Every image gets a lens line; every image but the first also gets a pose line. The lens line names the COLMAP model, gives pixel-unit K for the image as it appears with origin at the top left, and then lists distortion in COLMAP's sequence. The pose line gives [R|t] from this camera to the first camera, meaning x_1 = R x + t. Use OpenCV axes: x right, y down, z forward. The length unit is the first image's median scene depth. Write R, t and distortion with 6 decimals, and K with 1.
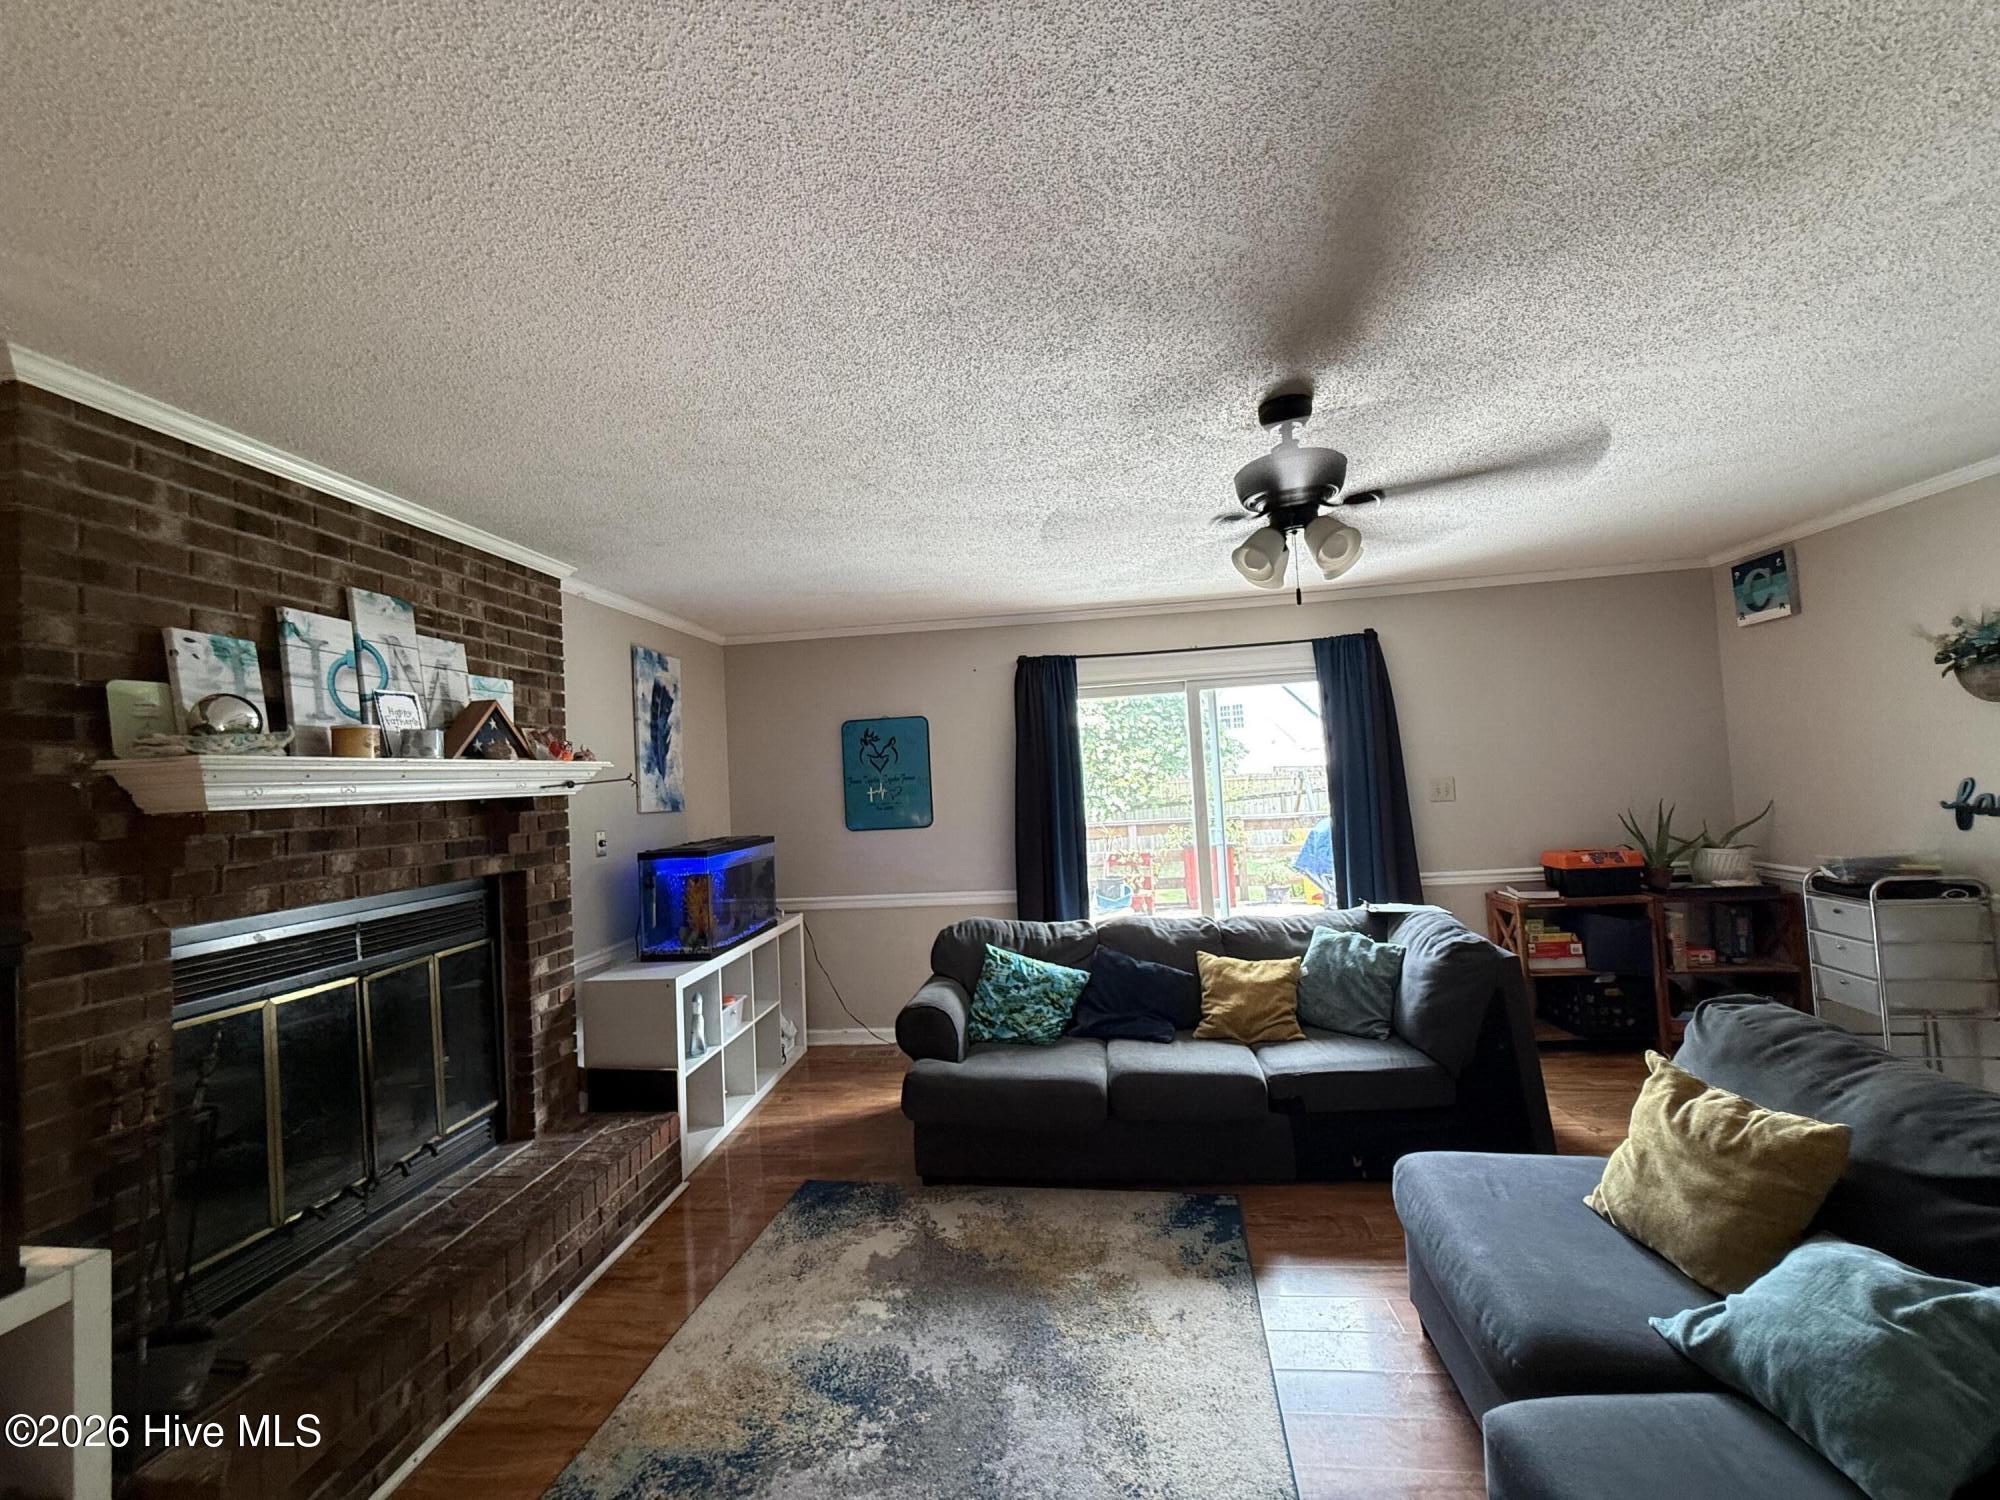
lens RADIAL K [[801.9, 0, 1000.0], [0, 801.9, 750.0], [0, 0, 1]] dist [0.001070, -0.000084]
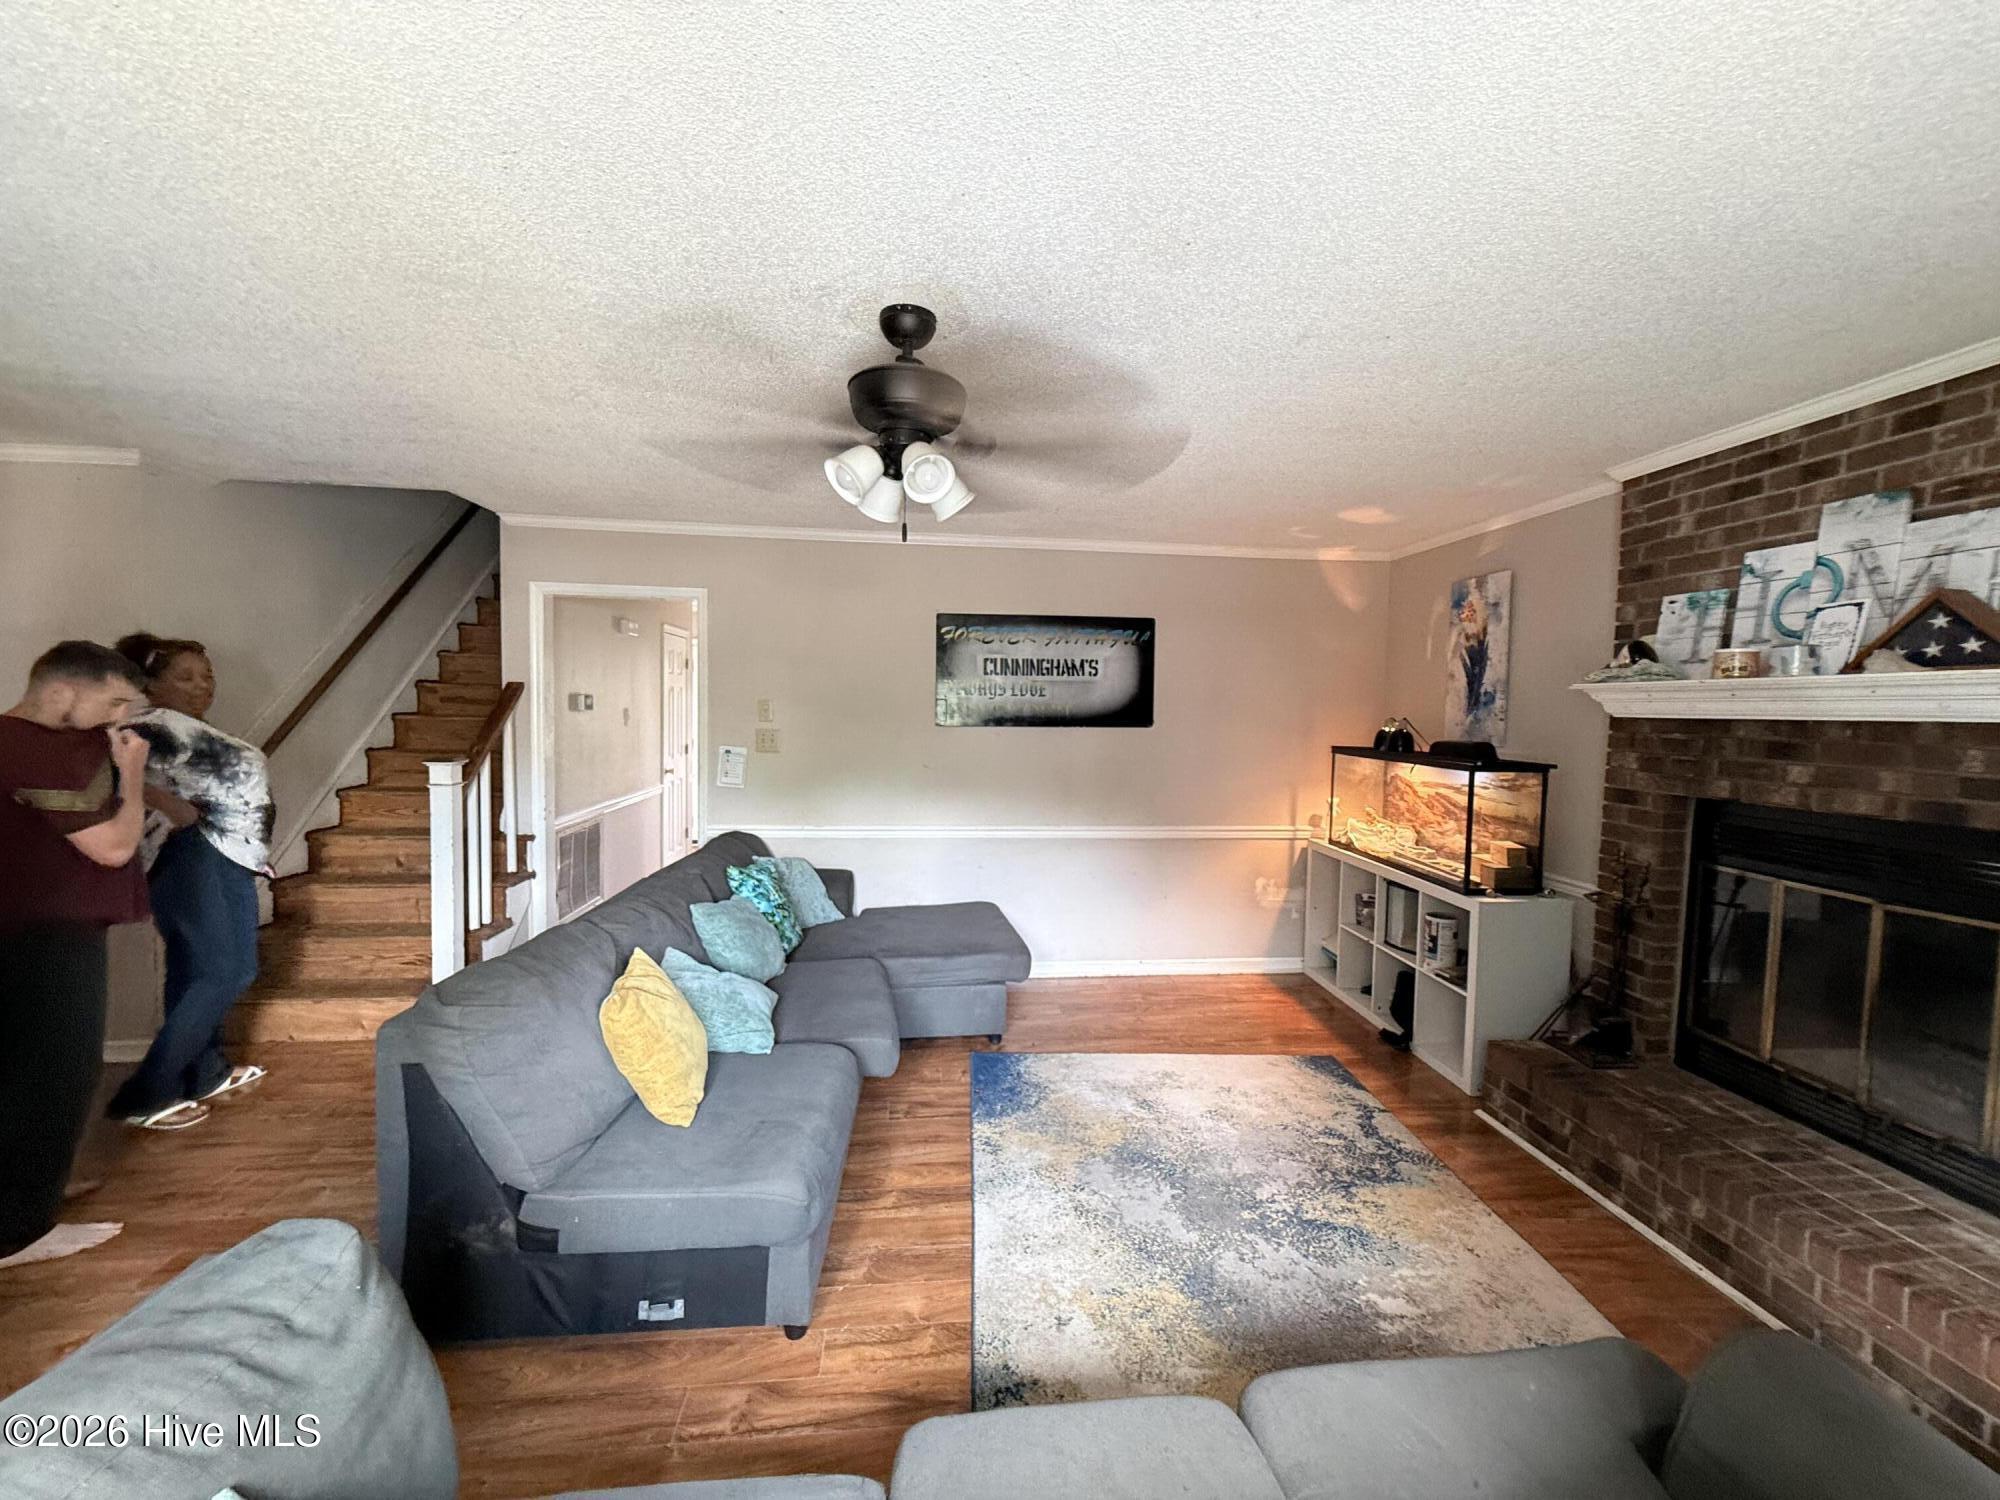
lens RADIAL K [[801.9, 0, 1000.0], [0, 801.9, 750.0], [0, 0, 1]] dist [0.001070, -0.000084]
pose [[-0.975152, 0.047064, -0.216479, 0.399119], [0.041062, 0.998639, 0.032143, 0.027773], [0.217697, 0.022455, -0.975758, 1.618535]]
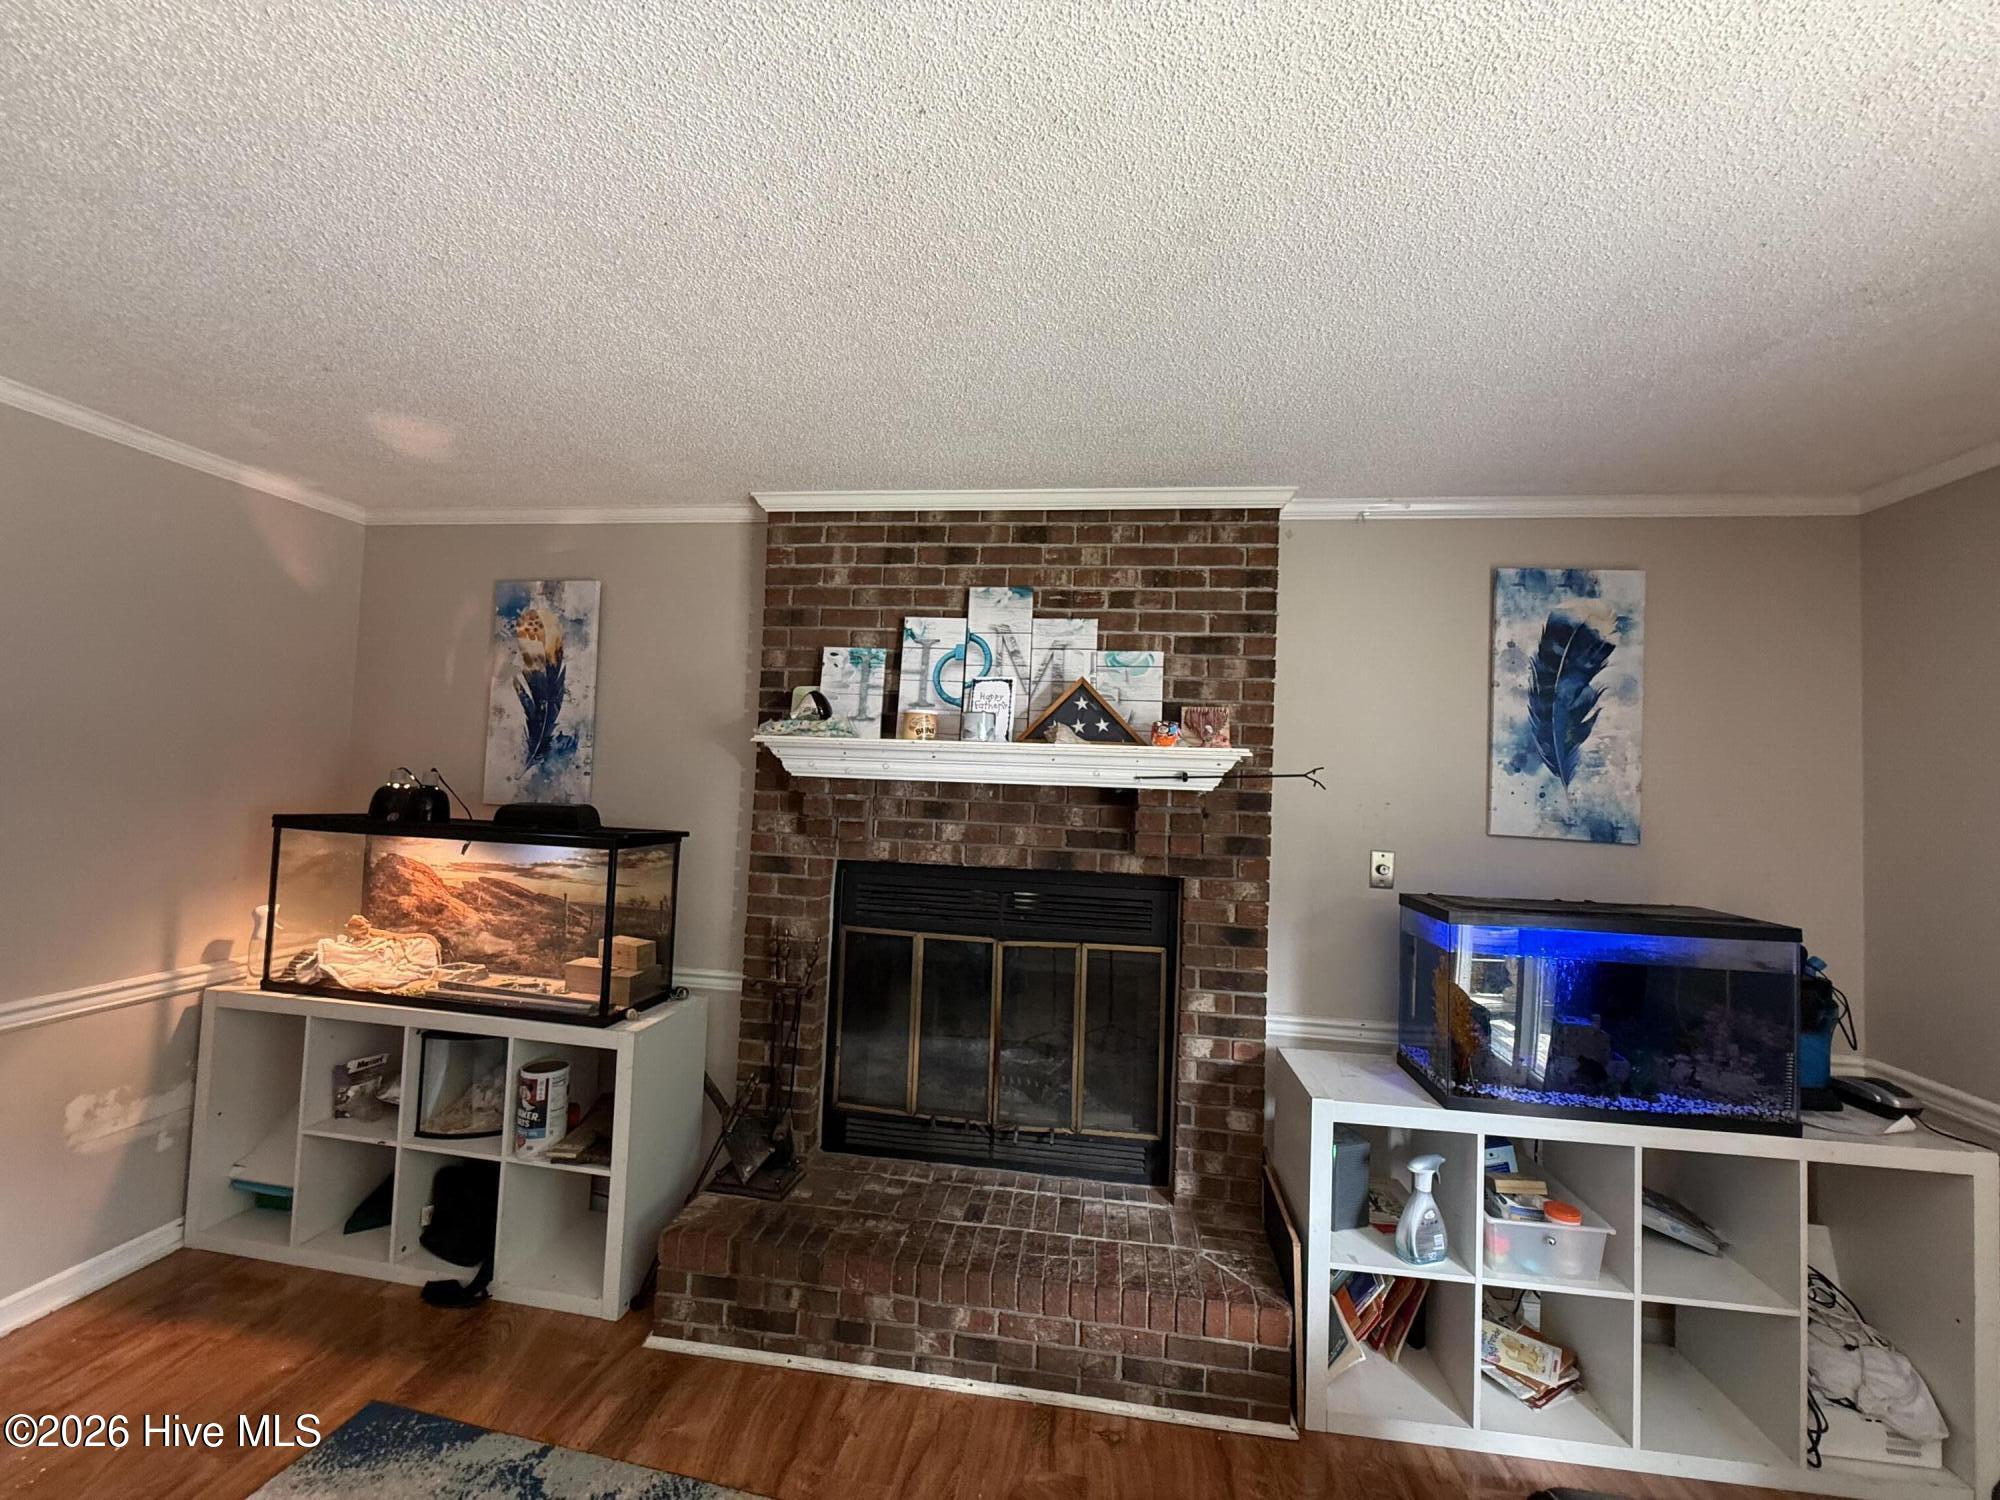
lens RADIAL K [[801.9, 0, 1000.0], [0, 801.9, 750.0], [0, 0, 1]] dist [0.001070, -0.000084]
pose [[-0.026491, 0.010502, -0.999594, 0.282230], [-0.003125, 0.999939, 0.010588, 0.010627], [0.999644, 0.003404, -0.026456, 0.982210]]
